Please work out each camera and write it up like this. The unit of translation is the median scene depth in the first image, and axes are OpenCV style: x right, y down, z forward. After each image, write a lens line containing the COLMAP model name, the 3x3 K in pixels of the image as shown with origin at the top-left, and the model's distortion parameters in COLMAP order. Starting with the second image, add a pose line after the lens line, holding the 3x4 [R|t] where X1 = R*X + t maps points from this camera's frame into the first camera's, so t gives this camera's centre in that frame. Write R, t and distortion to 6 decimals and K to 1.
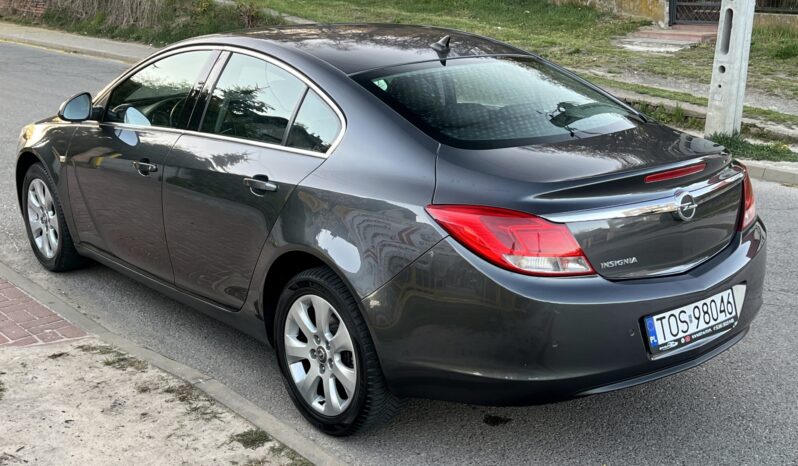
lens RADIAL K [[973.9, 0, 393.1], [0, 973.9, 232.9], [0, 0, 1]] dist [0.077704, 0.000000]
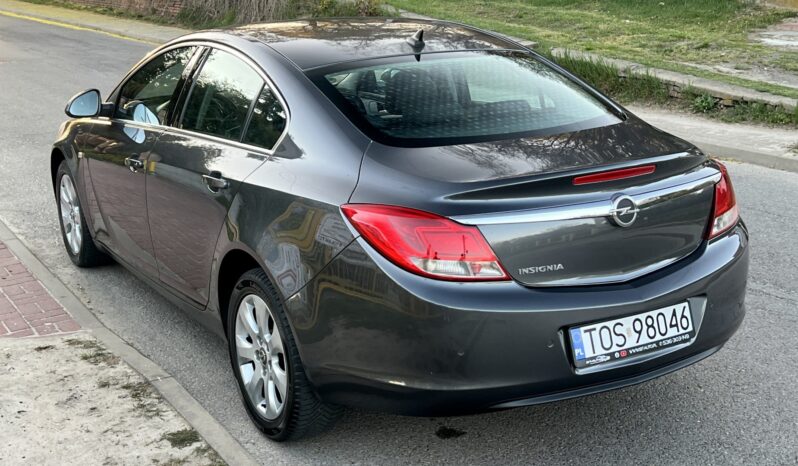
lens RADIAL K [[1024.2, 0, 396.4], [0, 1024.2, 231.5], [0, 0, 1]] dist [0.076932, 0.000000]
pose [[0.987915, 0.022118, -0.153409, 0.217557], [-0.023322, 0.999710, -0.006049, 0.003305], [0.153231, 0.009553, 0.988144, 0.004244]]
